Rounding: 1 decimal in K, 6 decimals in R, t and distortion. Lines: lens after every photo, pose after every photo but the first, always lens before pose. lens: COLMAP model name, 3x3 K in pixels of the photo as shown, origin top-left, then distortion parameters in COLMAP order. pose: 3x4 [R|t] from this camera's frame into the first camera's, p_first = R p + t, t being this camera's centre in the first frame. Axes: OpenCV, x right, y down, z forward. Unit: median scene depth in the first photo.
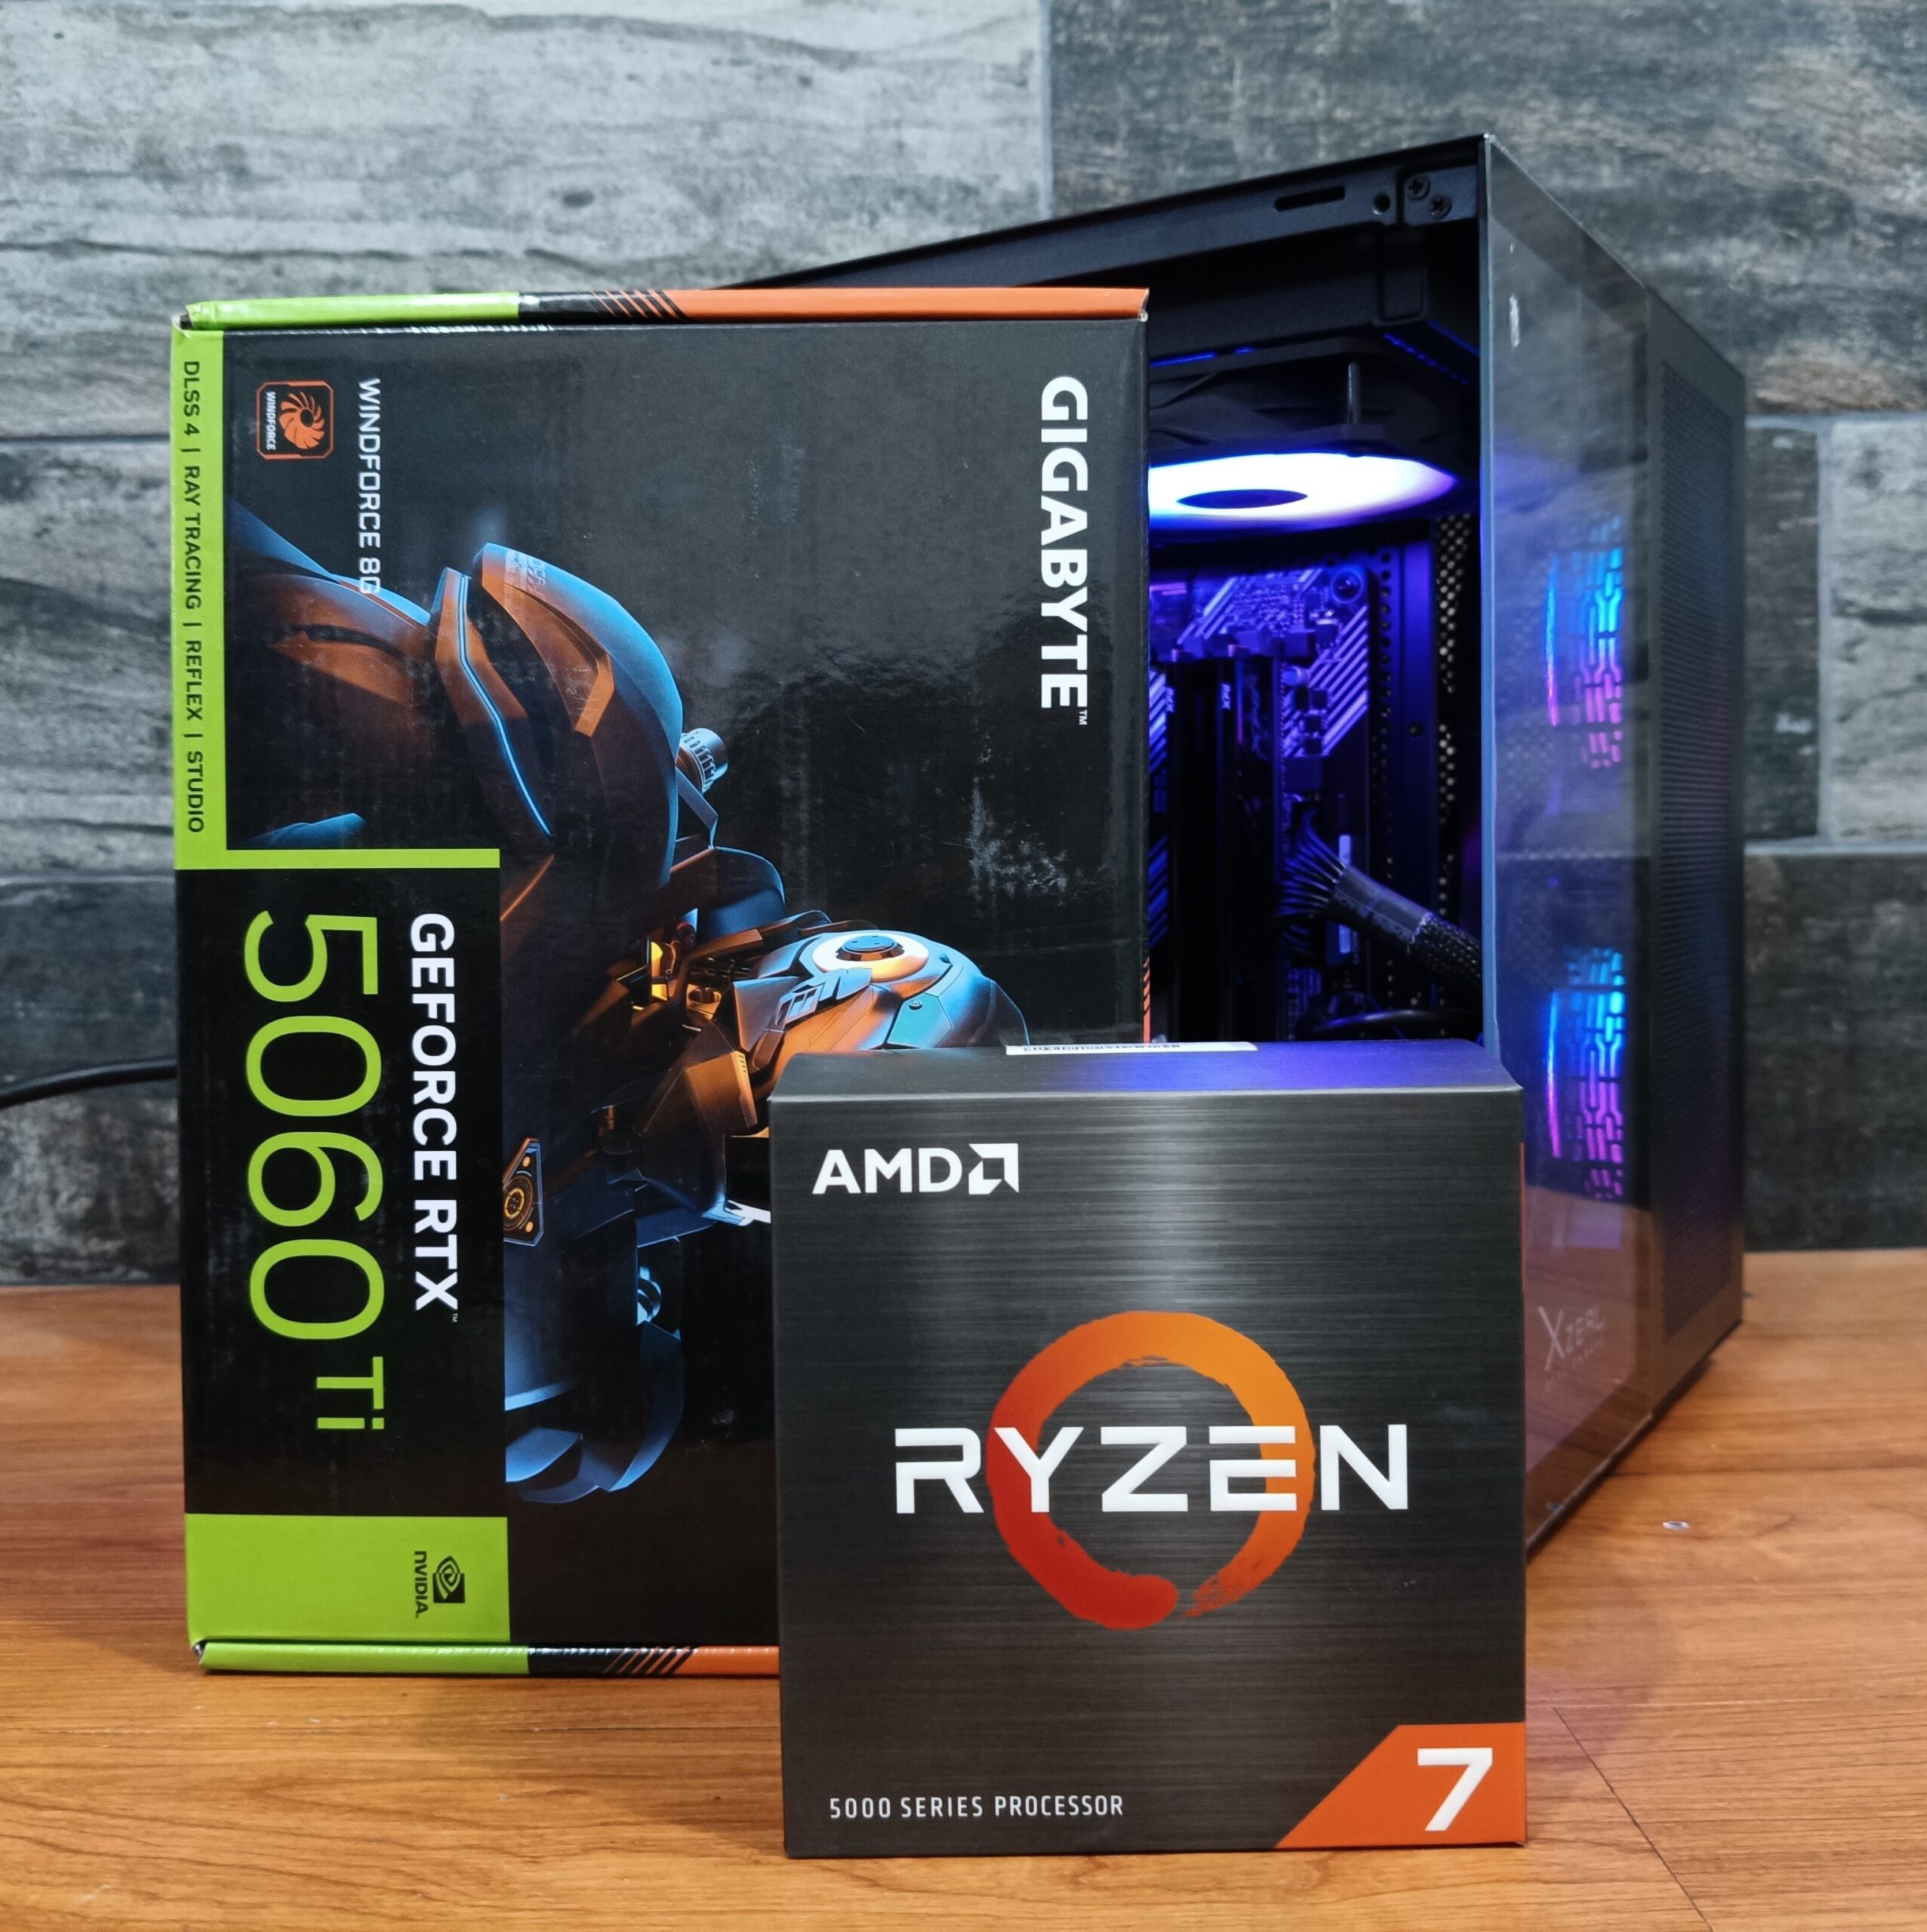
lens RADIAL K [[2137.1, 0, 998.4], [0, 2137.1, 1038.4], [0, 0, 1]] dist [-0.018901, -0.028284]
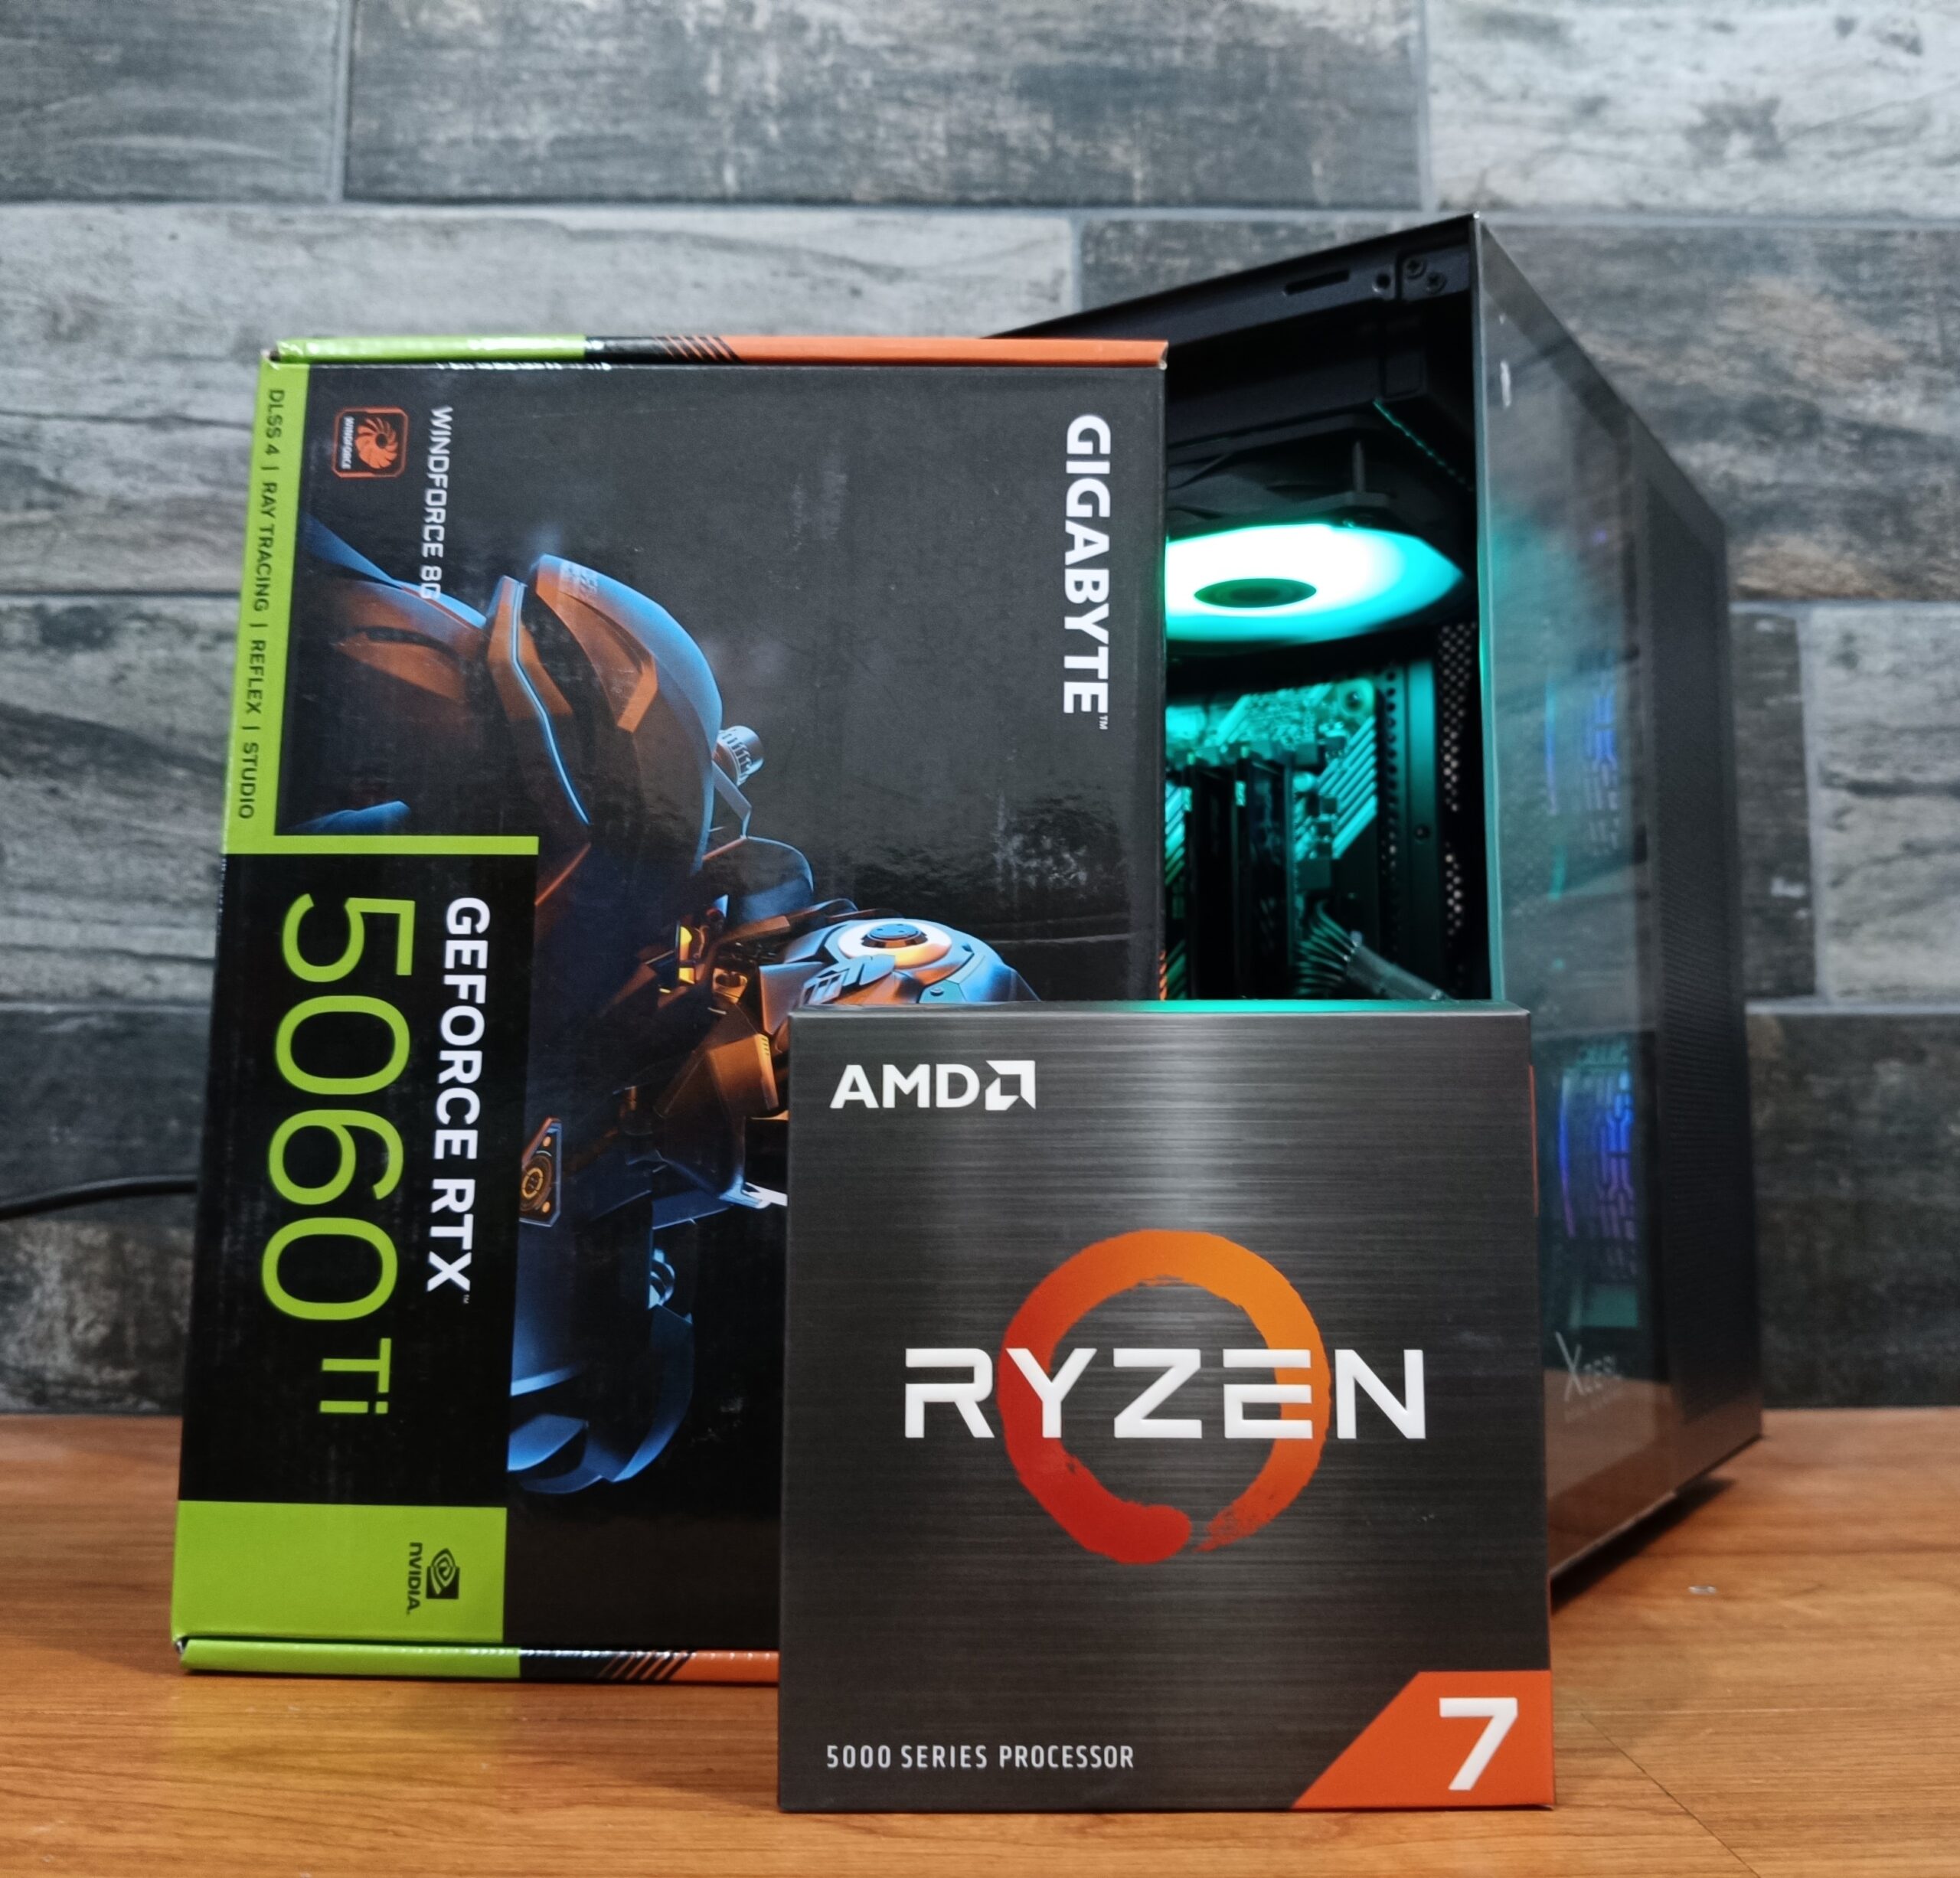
lens RADIAL K [[2081.8, 0, 1027.9], [0, 2081.8, 884.3], [0, 0, 1]] dist [-0.010058, -0.050917]
pose [[0.999860, 0.016602, 0.001950, 0.001915], [-0.015978, 0.983453, -0.180459, 0.103465], [-0.004914, 0.180403, 0.983581, 0.009578]]
